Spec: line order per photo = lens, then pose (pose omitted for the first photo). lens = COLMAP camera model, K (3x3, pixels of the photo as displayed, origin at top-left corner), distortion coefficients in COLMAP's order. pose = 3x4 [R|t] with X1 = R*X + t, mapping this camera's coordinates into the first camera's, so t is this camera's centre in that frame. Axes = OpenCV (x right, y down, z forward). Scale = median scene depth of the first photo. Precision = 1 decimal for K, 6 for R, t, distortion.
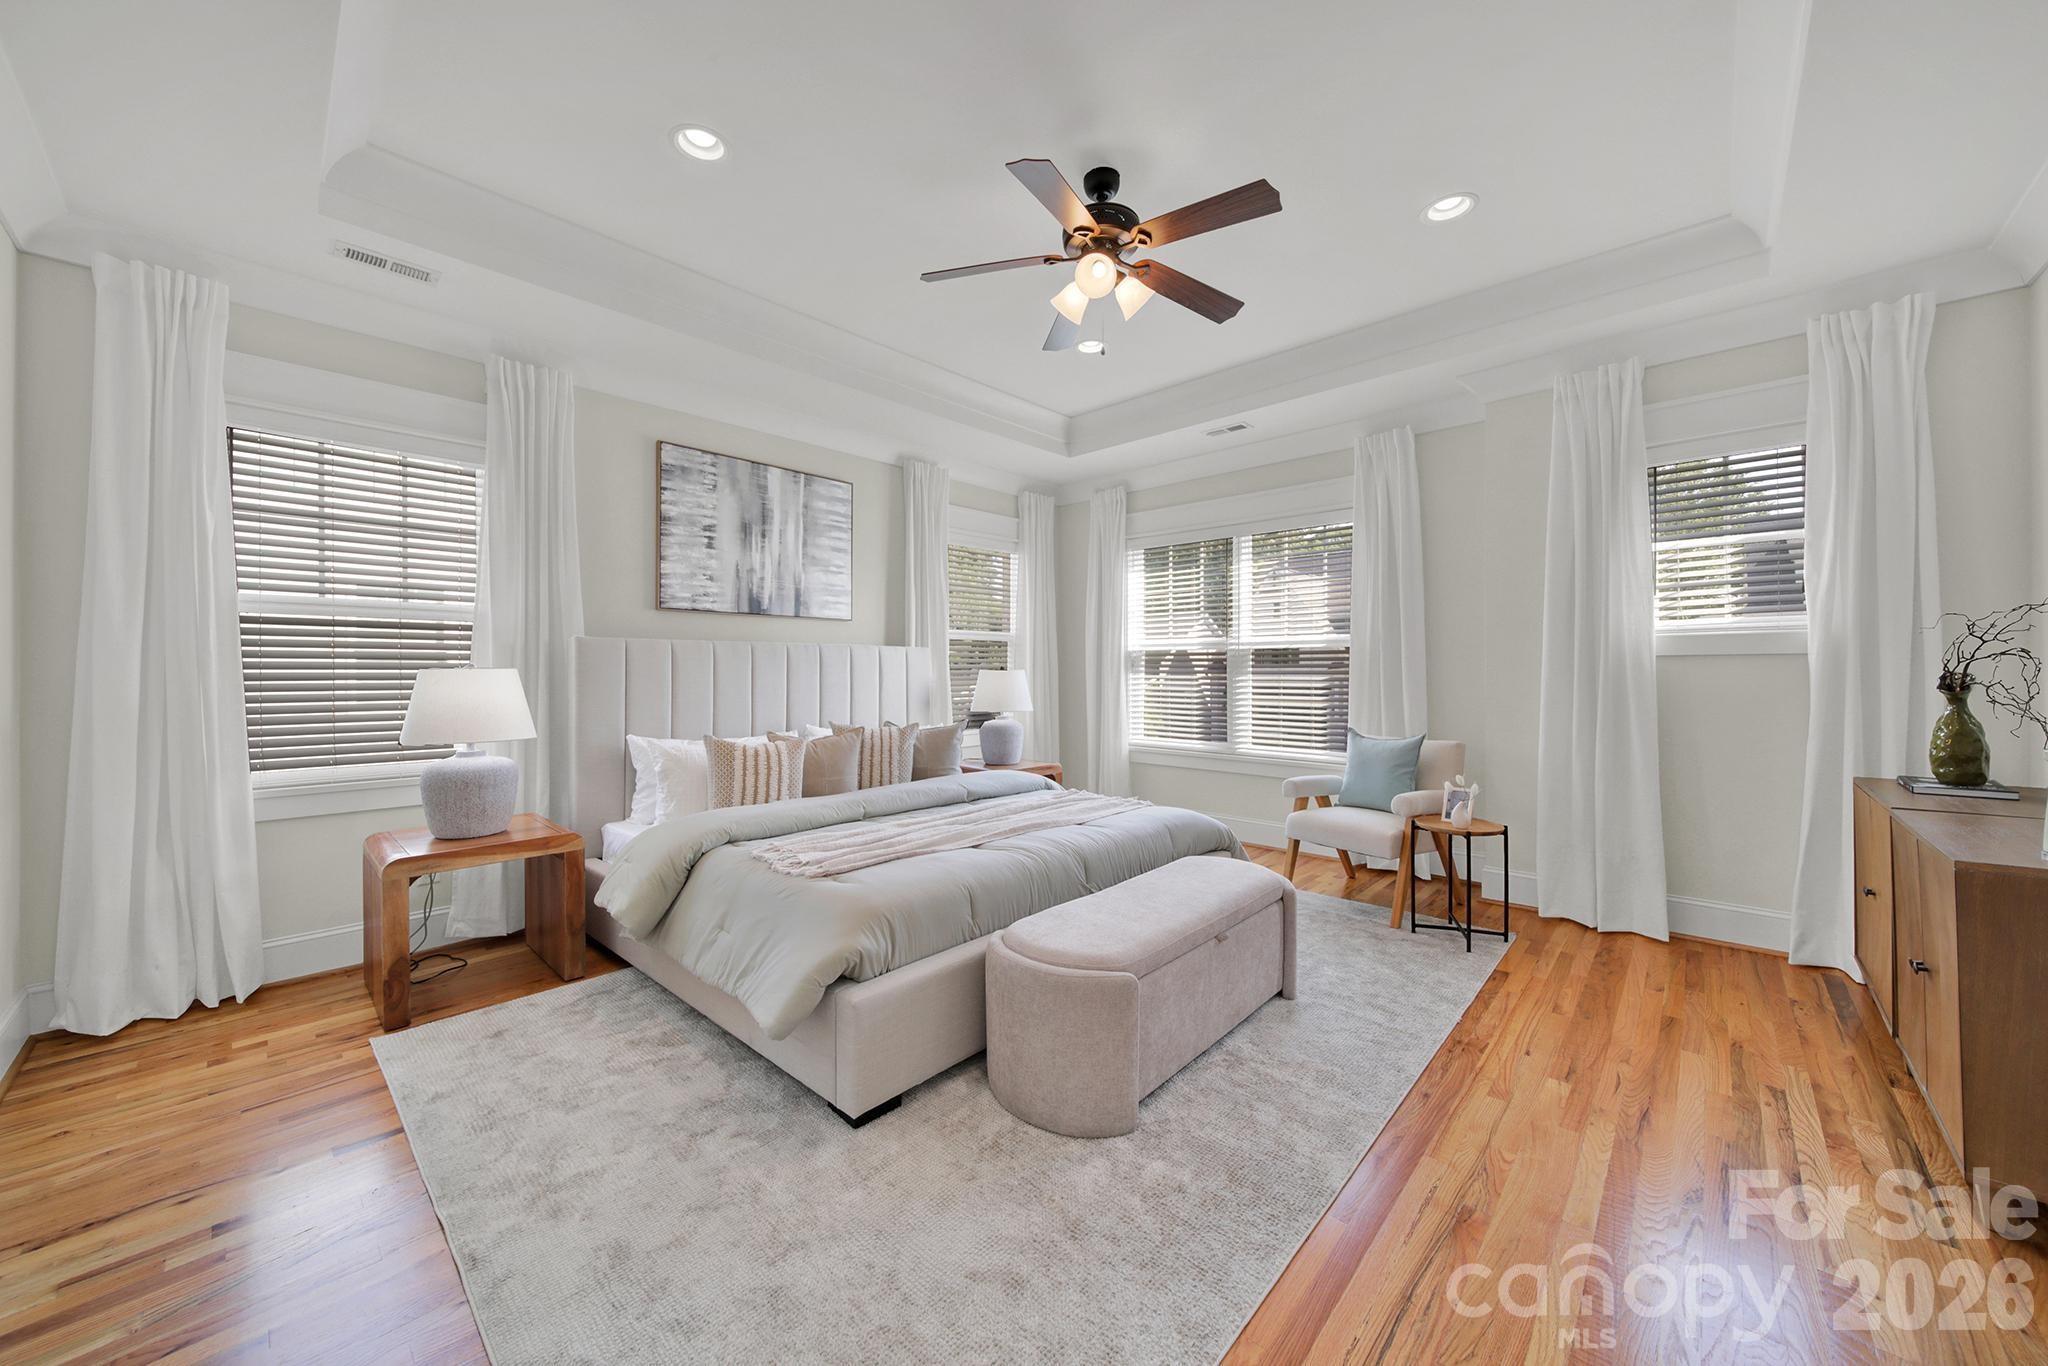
lens RADIAL K [[765.6, 0, 1016.5], [0, 765.6, 670.8], [0, 0, 1]] dist [-0.003006, -0.000083]
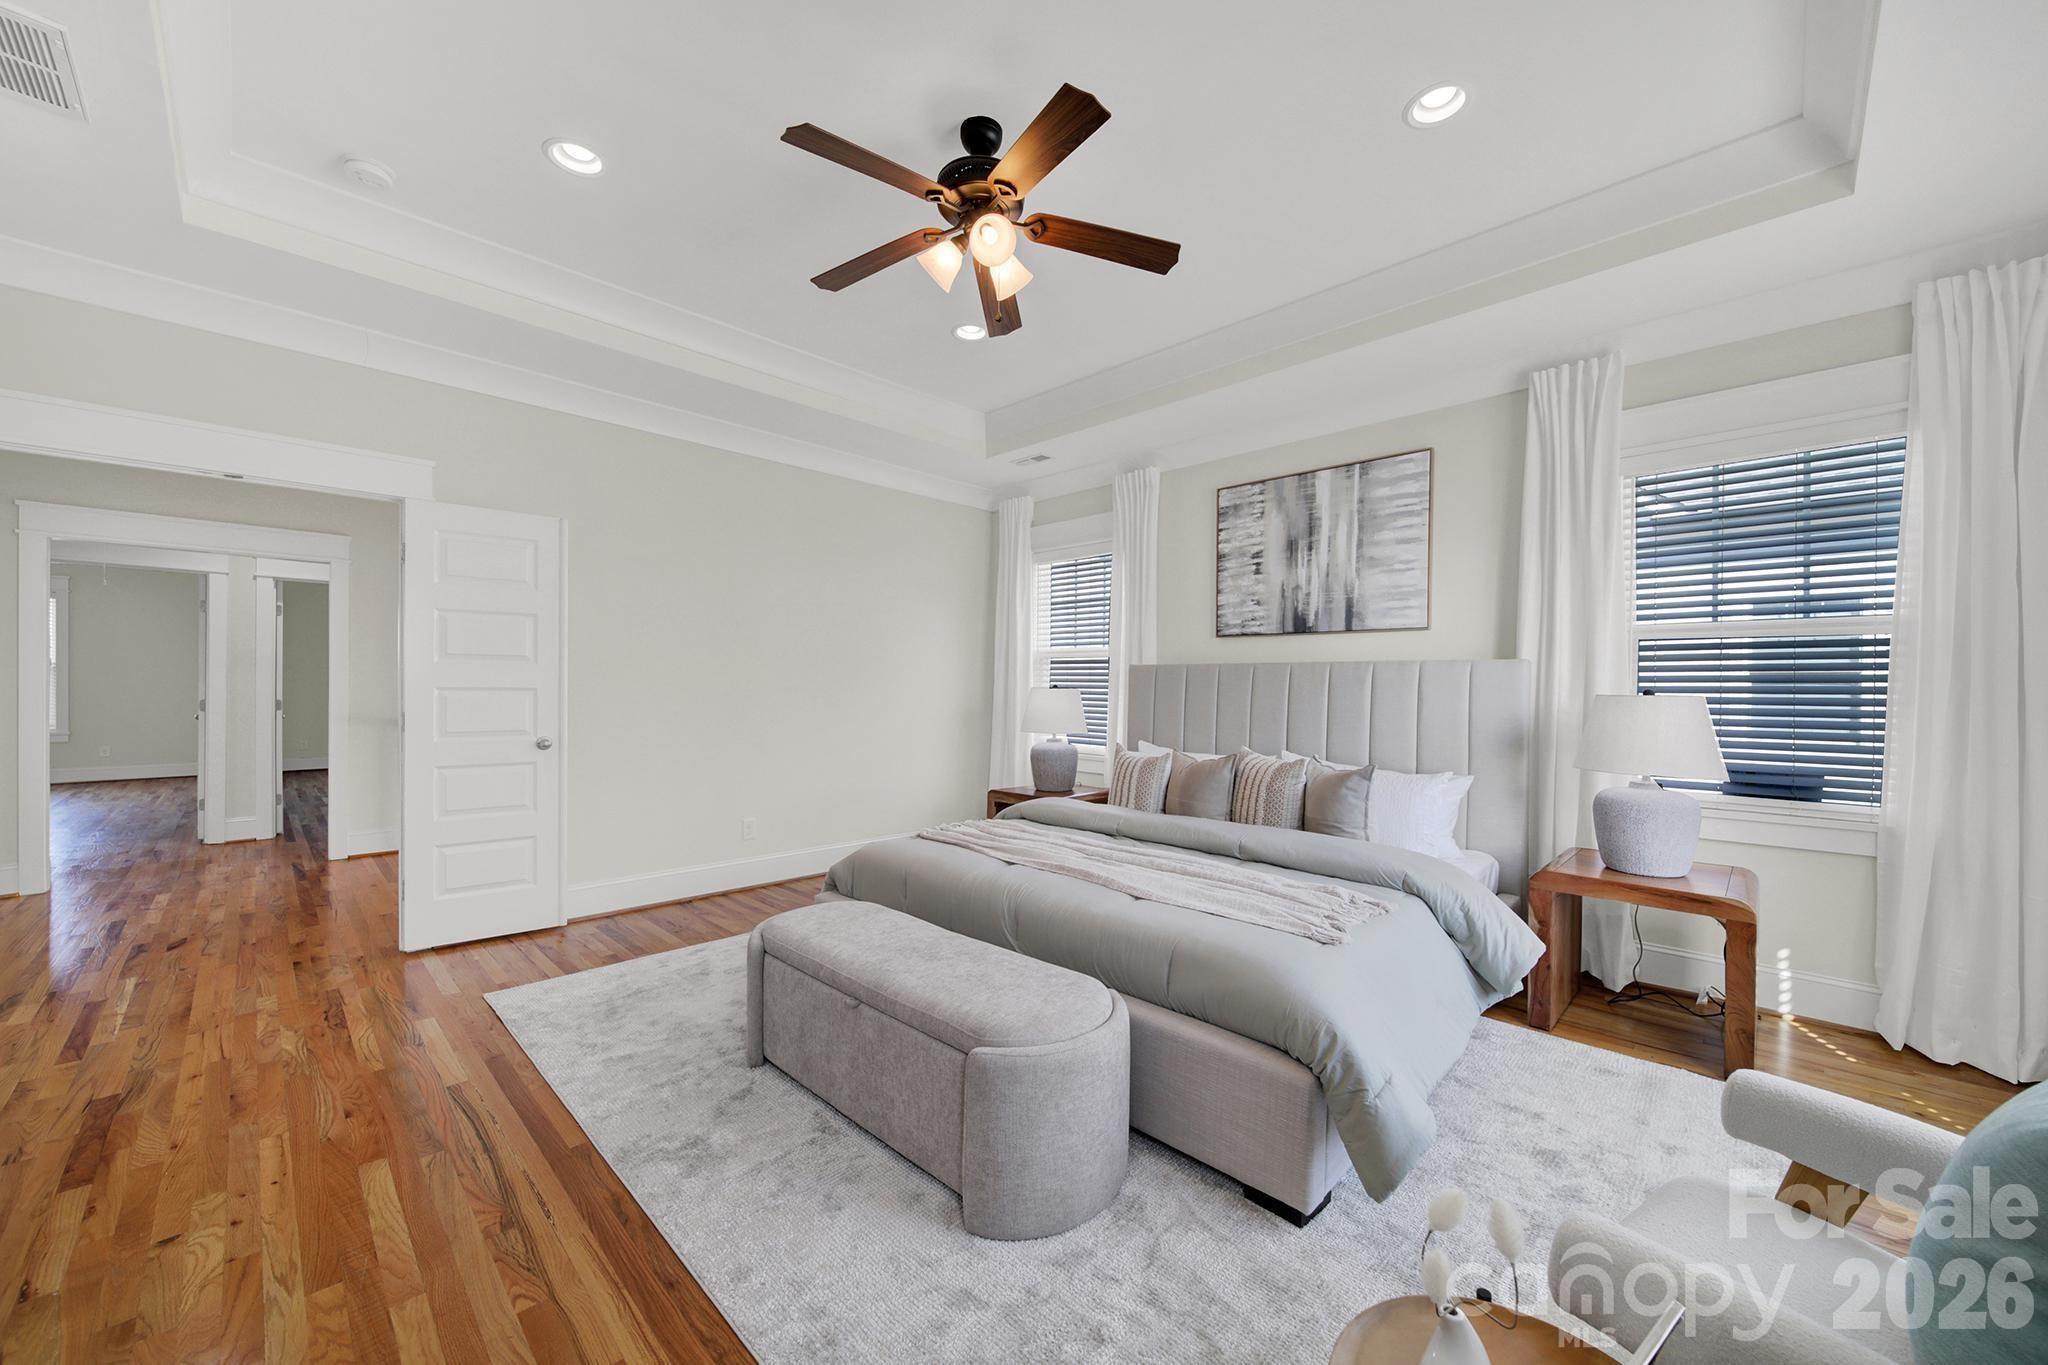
lens RADIAL K [[765.6, 0, 1016.2], [0, 765.6, 691.5], [0, 0, 1]] dist [-0.003006, -0.000083]
pose [[-0.049862, 0.006109, -0.998737, 0.637018], [-0.010315, 0.999925, 0.006631, -0.003360], [0.998703, 0.010632, -0.049795, 0.700718]]
